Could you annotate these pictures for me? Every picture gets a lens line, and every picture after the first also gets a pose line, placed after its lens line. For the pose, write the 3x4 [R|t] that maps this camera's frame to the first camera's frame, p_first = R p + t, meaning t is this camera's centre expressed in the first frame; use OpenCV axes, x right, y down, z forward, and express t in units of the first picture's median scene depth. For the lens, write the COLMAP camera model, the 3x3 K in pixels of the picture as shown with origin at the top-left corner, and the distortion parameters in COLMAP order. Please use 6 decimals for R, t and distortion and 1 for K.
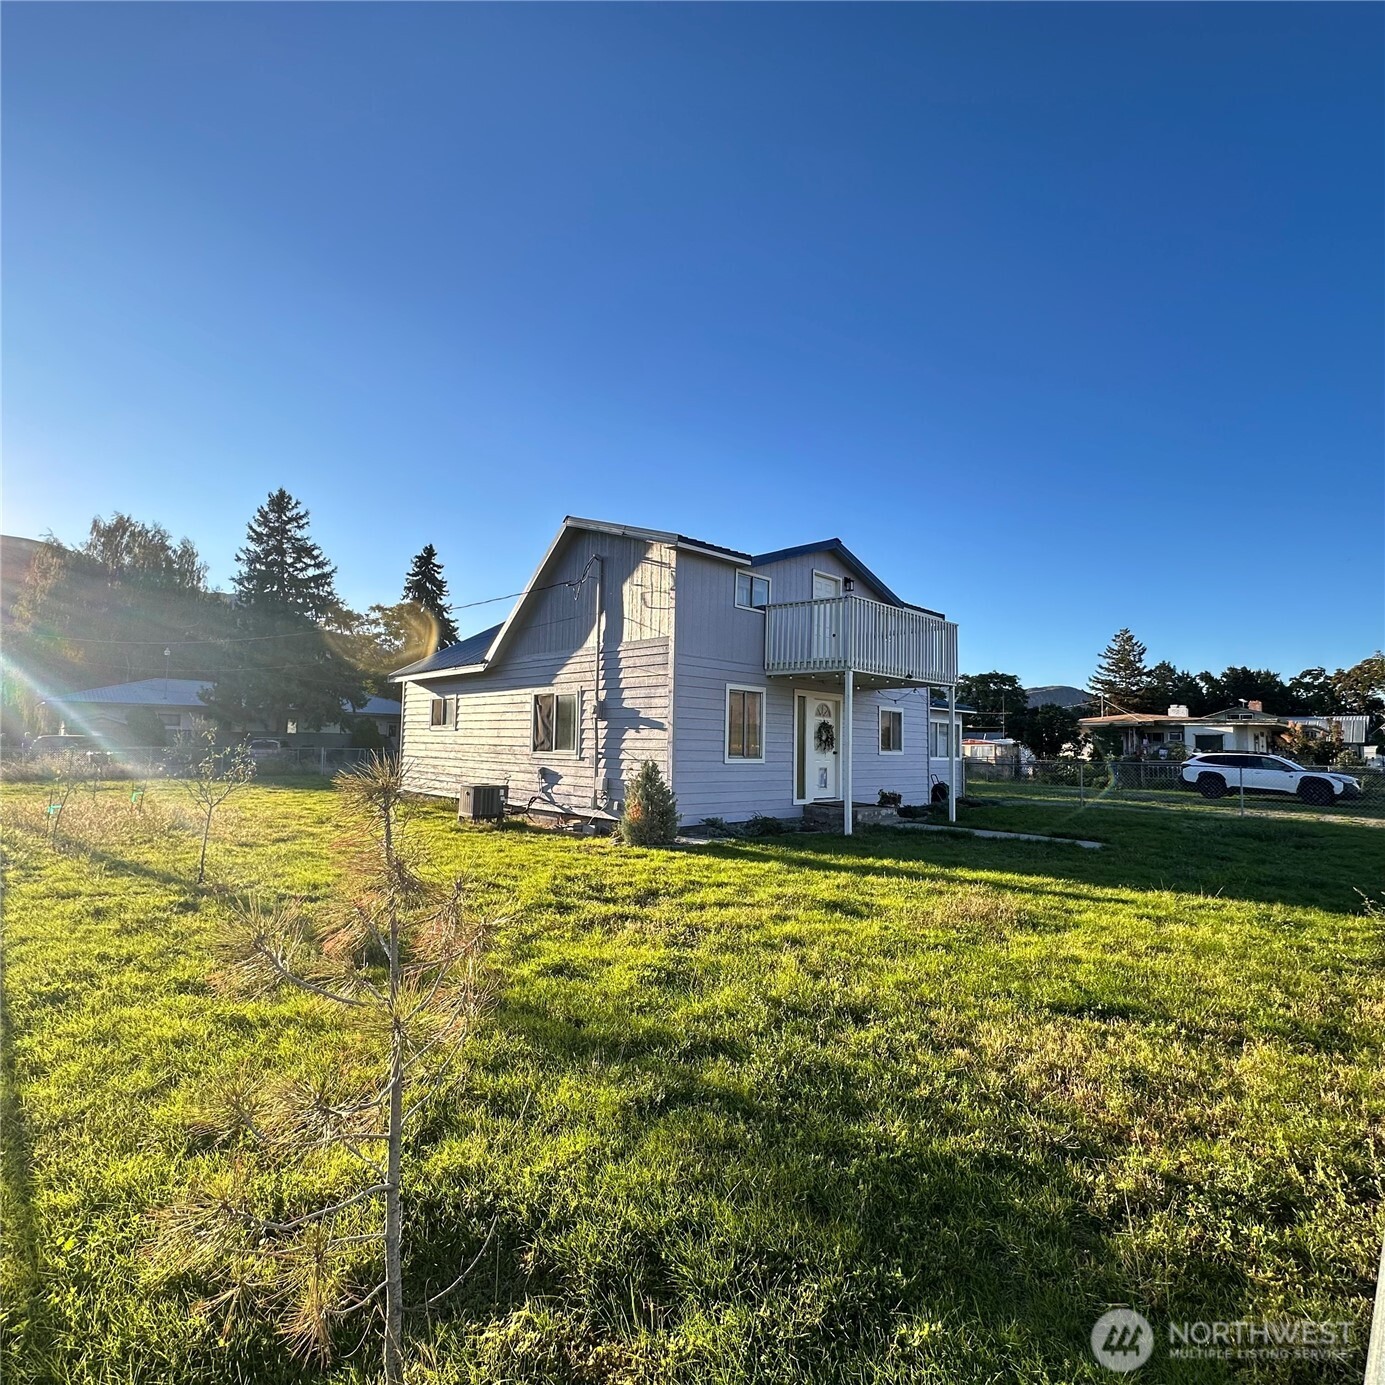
lens RADIAL K [[736.2, 0, 692.5], [0, 736.2, 692.5], [0, 0, 1]] dist [-0.001493, -0.000580]
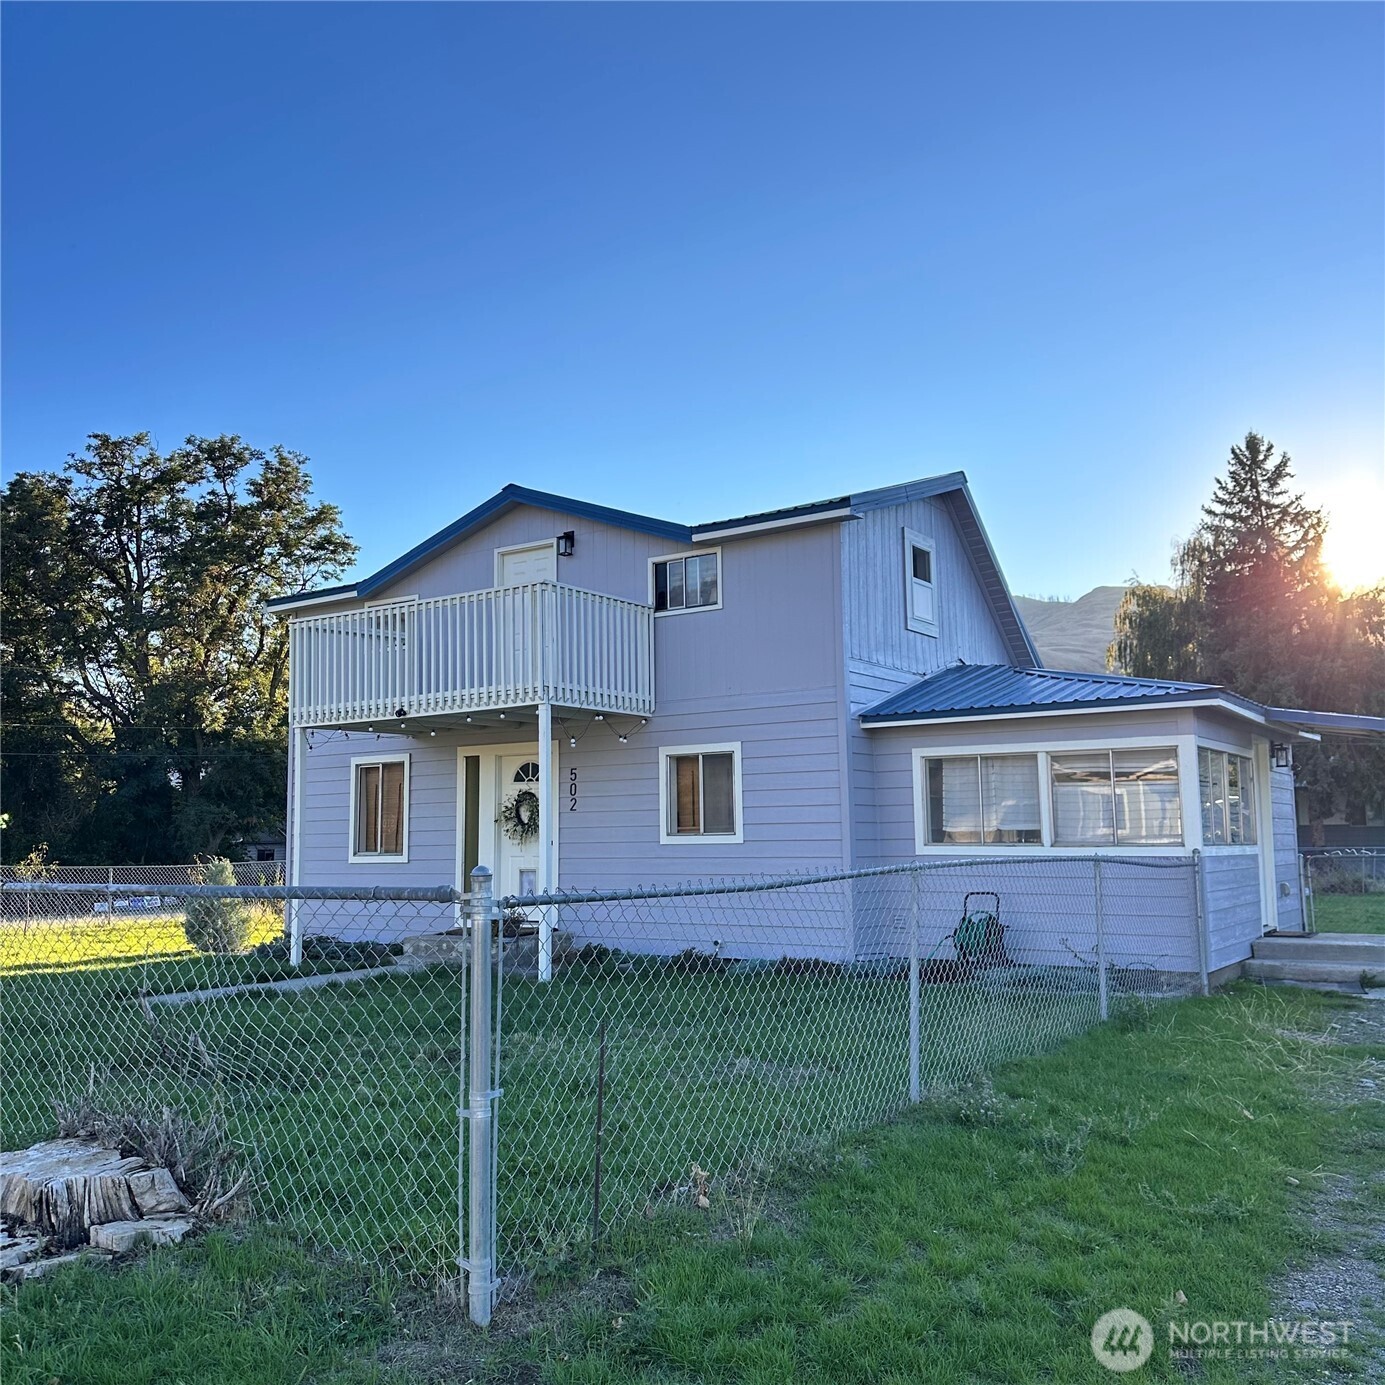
lens RADIAL K [[1291.2, 0, 689.1], [0, 1291.2, 690.5], [0, 0, 1]] dist [0.094267, -0.143223]
pose [[0.192160, -0.136325, -0.971849, 0.558591], [0.087800, 0.988721, -0.121332, 0.044188], [0.977428, -0.062013, 0.201962, 0.418671]]
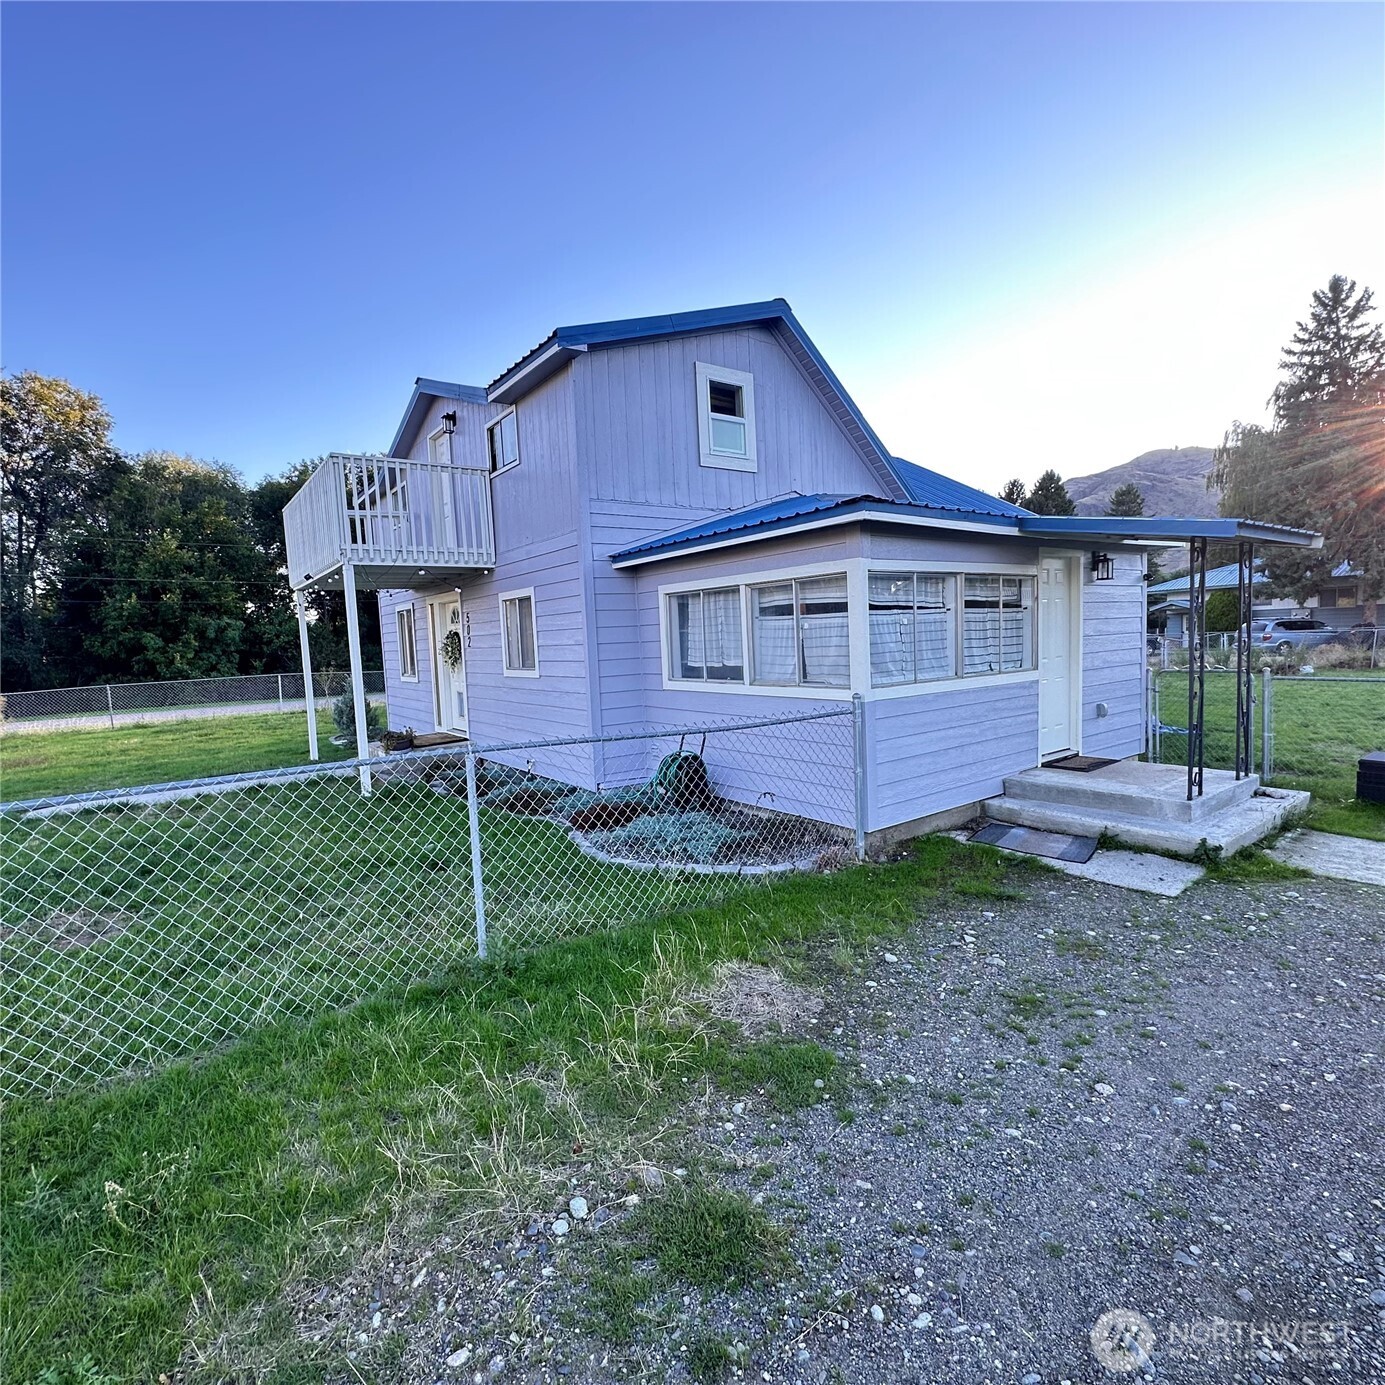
lens RADIAL K [[736.2, 0, 692.5], [0, 736.2, 692.5], [0, 0, 1]] dist [-0.001493, -0.000580]
pose [[-0.147701, 0.062493, -0.987056, 0.406159], [0.113076, 0.992525, 0.045919, 0.043419], [0.982547, -0.104830, -0.153663, 0.613043]]
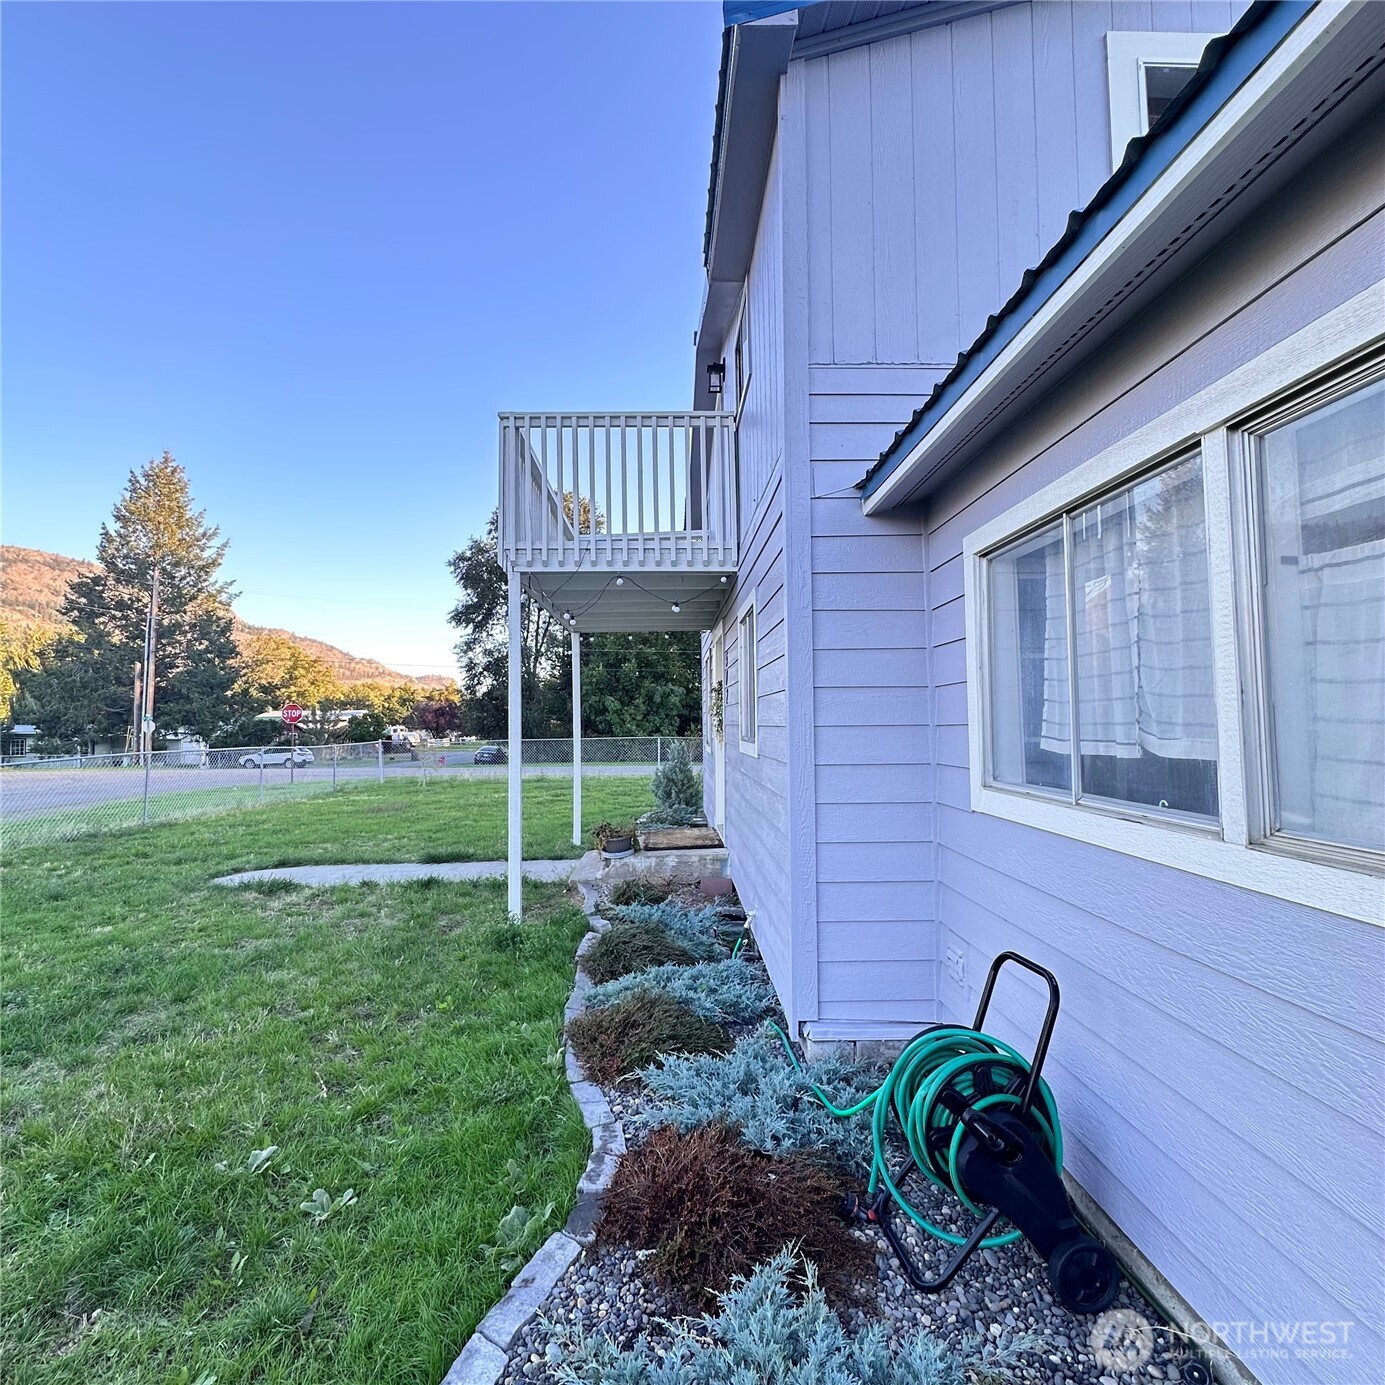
lens RADIAL K [[736.2, 0, 692.5], [0, 736.2, 692.5], [0, 0, 1]] dist [-0.001493, -0.000580]
pose [[-0.679729, -0.043224, -0.732189, 0.261228], [0.050539, 0.993129, -0.105547, 0.045966], [0.731720, -0.108747, -0.672874, 0.604211]]
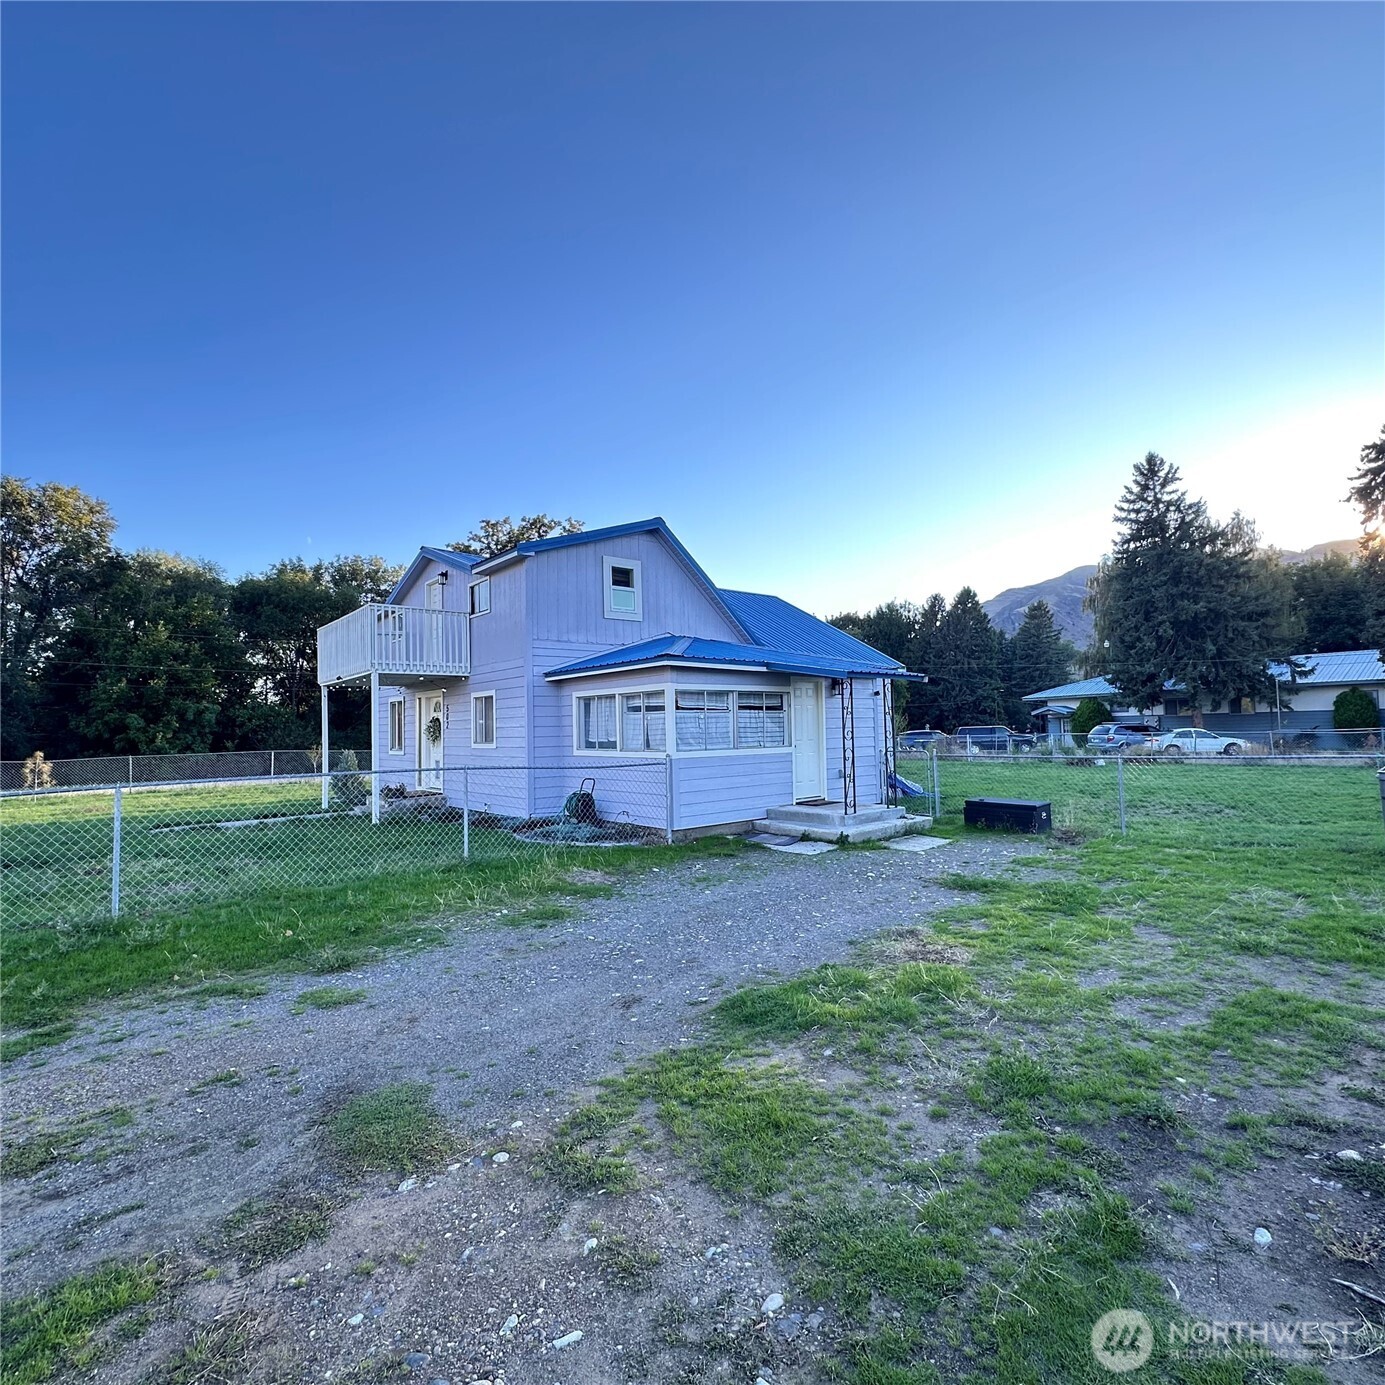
lens RADIAL K [[736.2, 0, 692.5], [0, 736.2, 692.5], [0, 0, 1]] dist [-0.001493, -0.000580]
pose [[-0.088086, -0.066618, -0.993883, 0.553288], [0.093516, 0.992801, -0.074834, 0.054252], [0.991713, -0.099536, -0.081222, 0.663999]]
